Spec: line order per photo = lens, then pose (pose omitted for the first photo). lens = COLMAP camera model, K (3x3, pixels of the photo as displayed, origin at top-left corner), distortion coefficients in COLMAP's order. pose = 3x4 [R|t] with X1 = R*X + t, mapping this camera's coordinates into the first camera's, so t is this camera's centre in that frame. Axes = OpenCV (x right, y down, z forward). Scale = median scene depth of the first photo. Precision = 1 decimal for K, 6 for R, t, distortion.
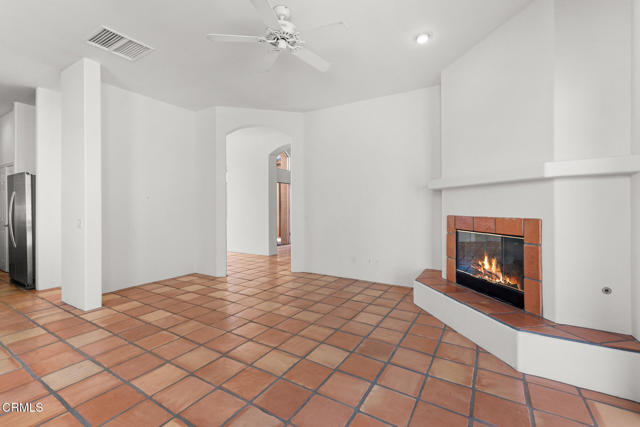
lens RADIAL K [[280.1, 0, 319.8], [0, 280.1, 211.1], [0, 0, 1]] dist [0.008507, 0.000063]
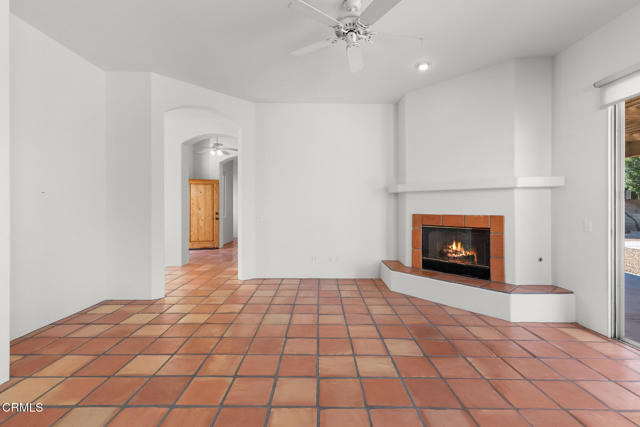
lens RADIAL K [[280.1, 0, 319.8], [0, 280.1, 211.1], [0, 0, 1]] dist [0.008507, 0.000063]
pose [[0.853043, -0.004164, 0.521824, -0.622363], [0.005040, 0.999987, -0.000260, 0.000431], [-0.521816, 0.002852, 0.853053, 0.205560]]
